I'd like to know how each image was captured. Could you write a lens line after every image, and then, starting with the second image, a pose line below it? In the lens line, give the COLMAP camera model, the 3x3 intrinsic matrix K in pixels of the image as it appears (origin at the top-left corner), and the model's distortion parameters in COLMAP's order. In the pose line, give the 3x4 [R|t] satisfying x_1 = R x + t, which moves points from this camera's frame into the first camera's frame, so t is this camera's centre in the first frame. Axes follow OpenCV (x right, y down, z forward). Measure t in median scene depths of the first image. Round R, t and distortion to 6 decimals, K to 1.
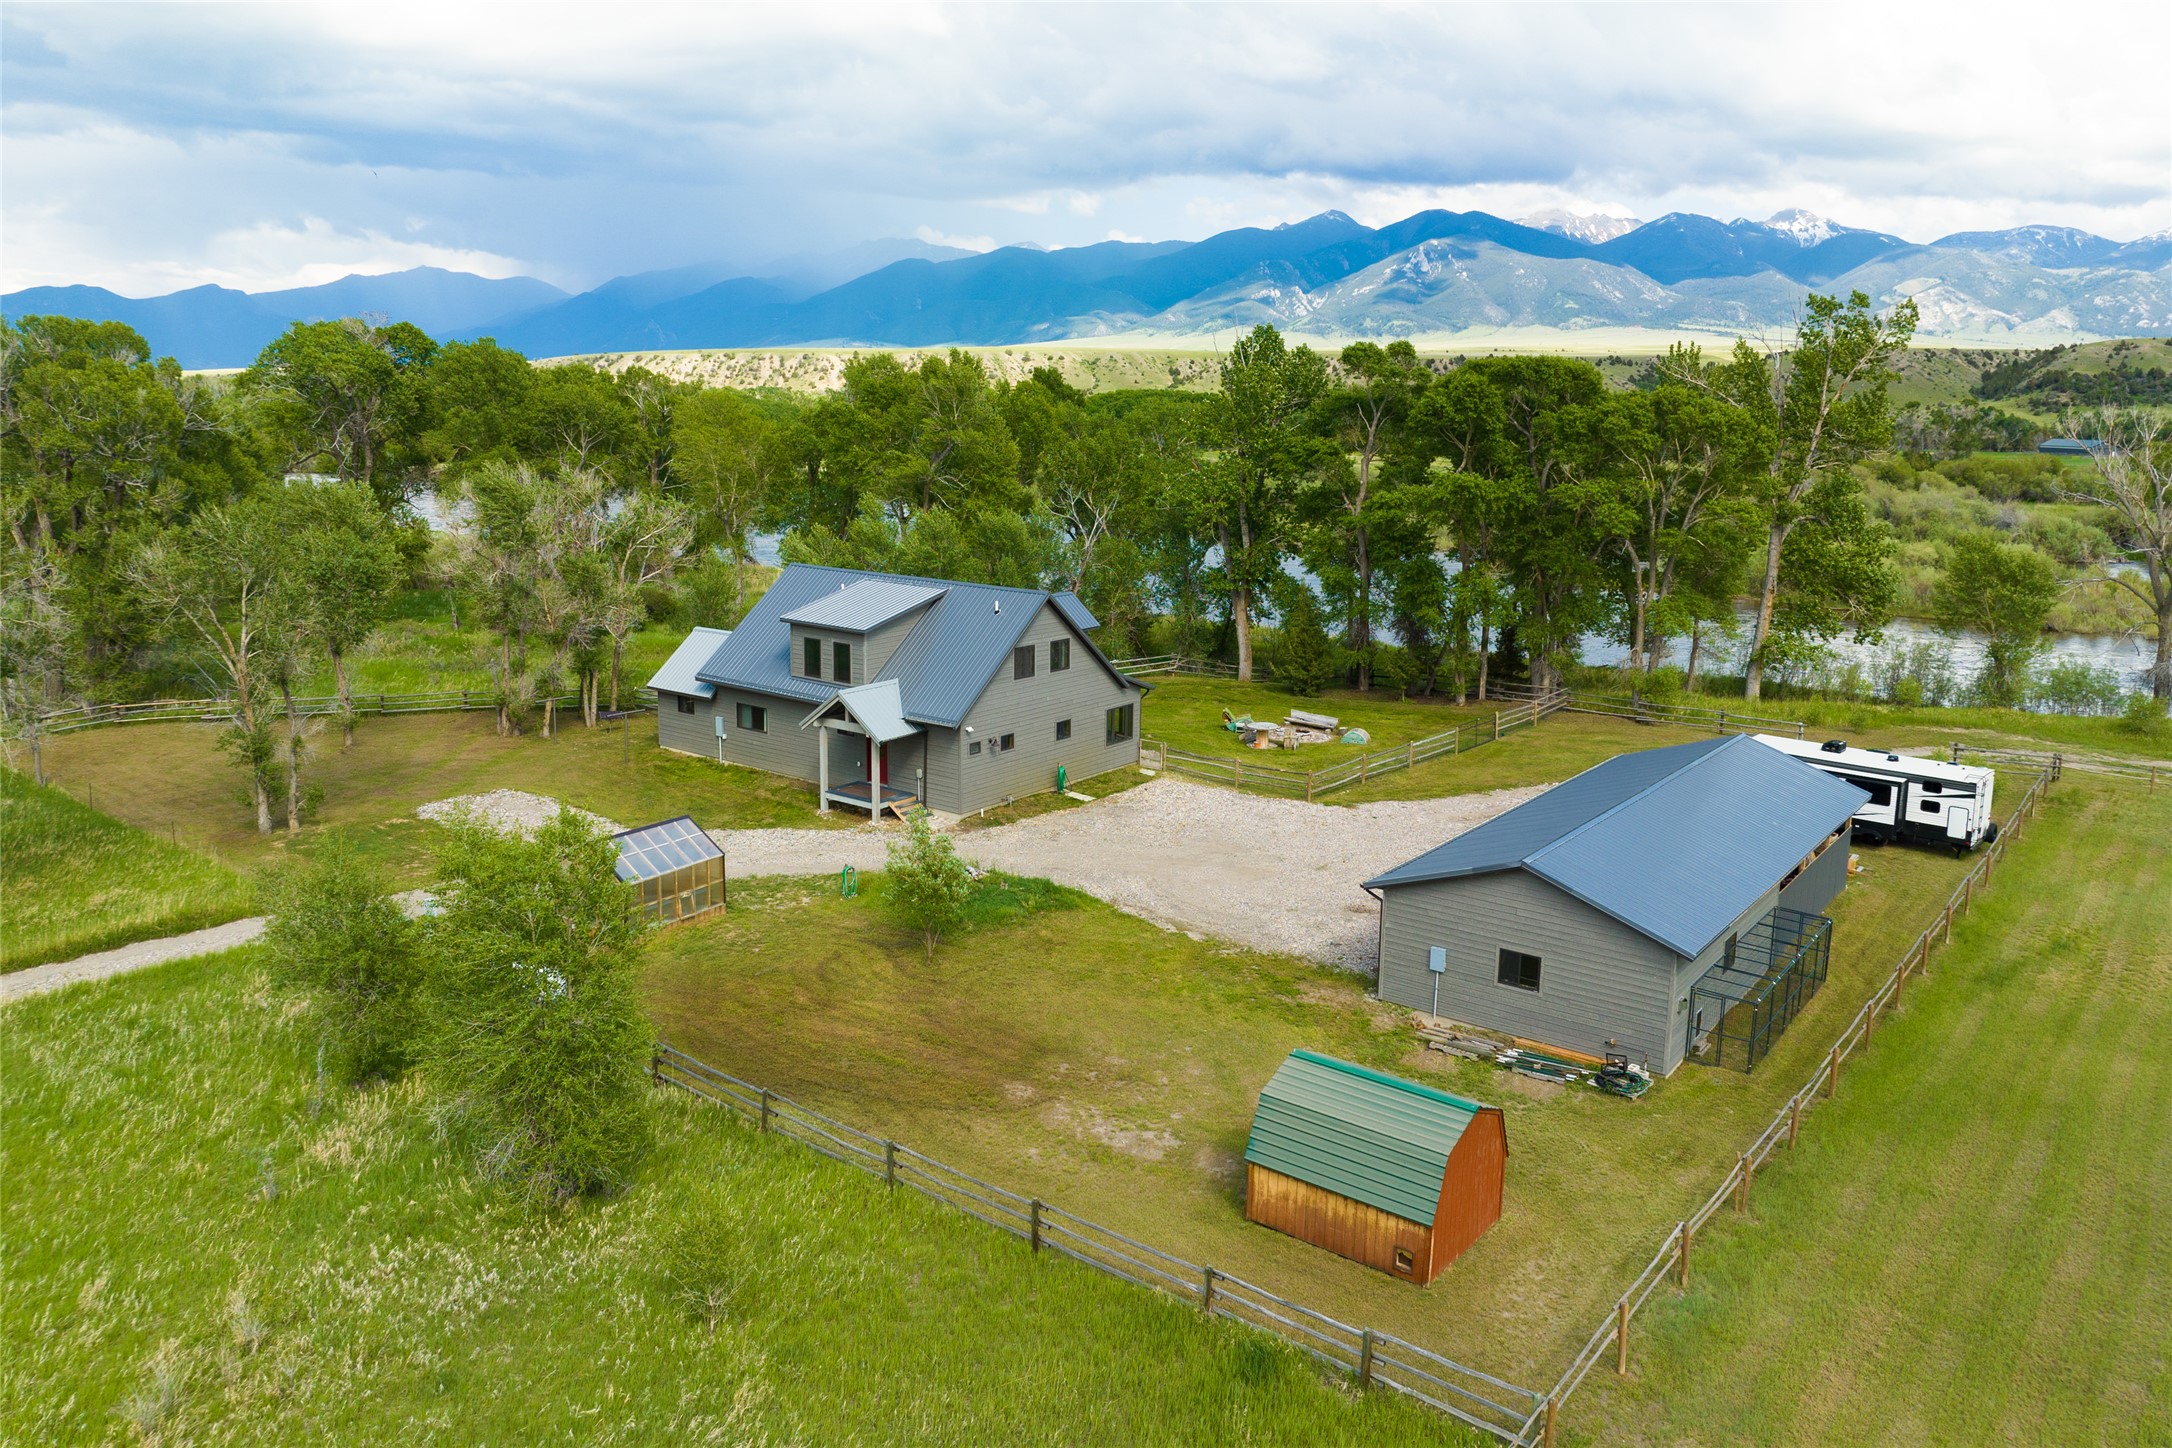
lens RADIAL K [[1536.9, 0, 1092.8], [0, 1536.9, 623.8], [0, 0, 1]] dist [-0.038892, 0.007616]
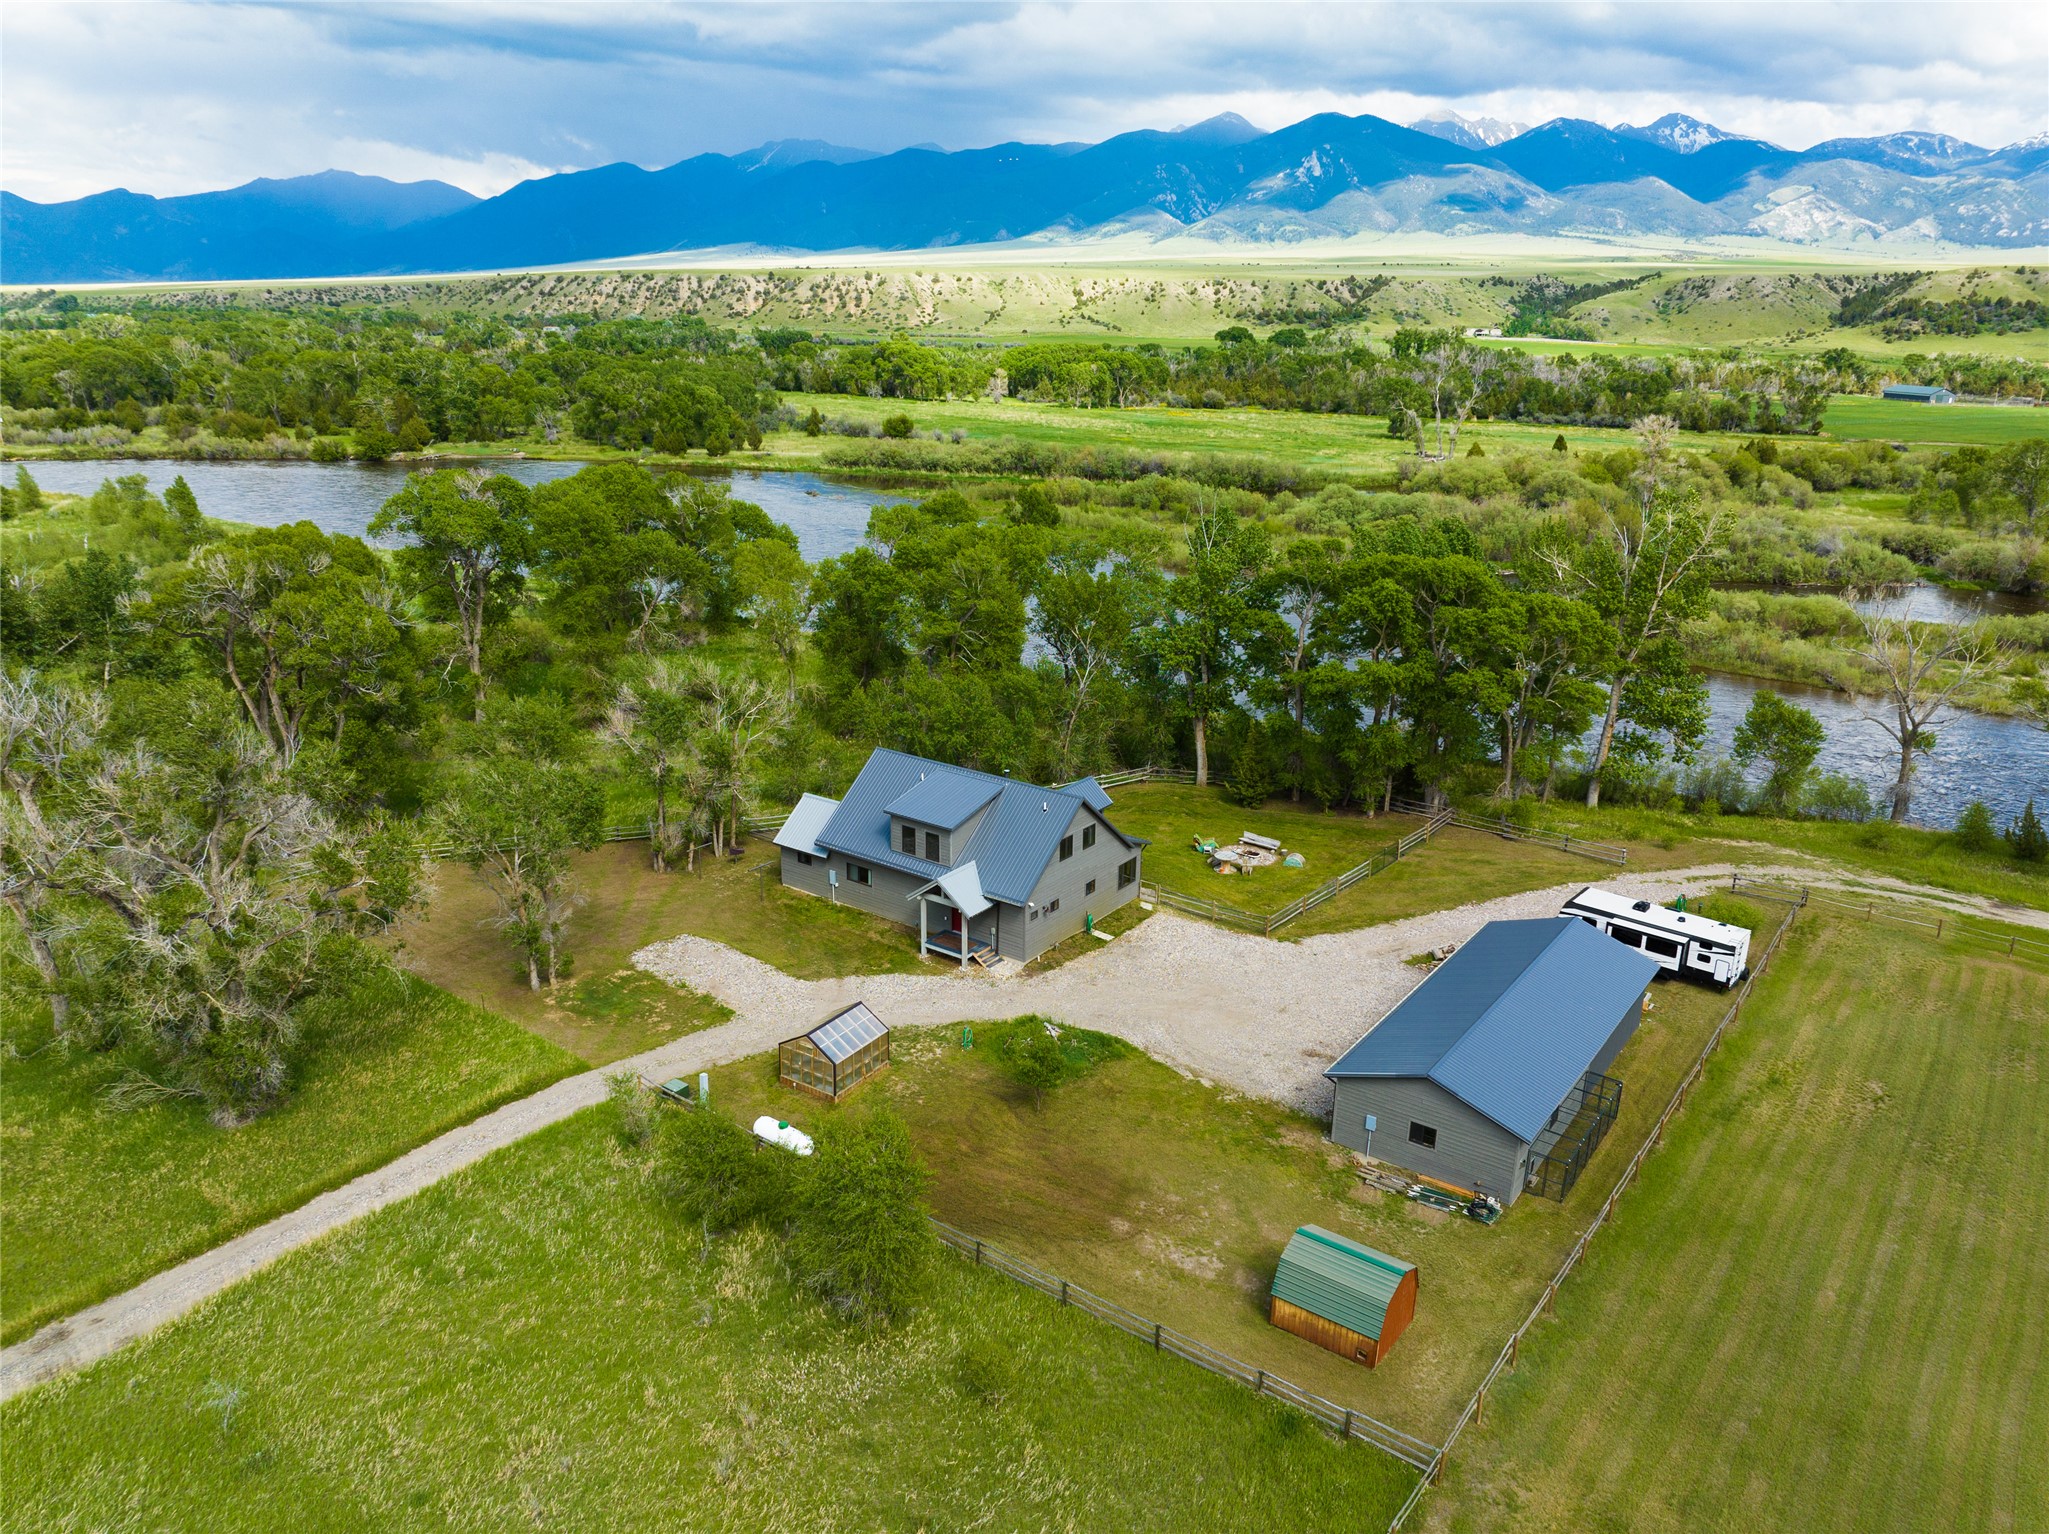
lens RADIAL K [[1430.7, 0, 1030.7], [0, 1430.7, 753.7], [0, 0, 1]] dist [-0.040372, 0.009115]
pose [[0.999741, -0.007757, 0.021386, -0.110918], [0.004340, 0.987837, 0.155435, -0.278442], [-0.022332, -0.155302, 0.987615, -0.276379]]
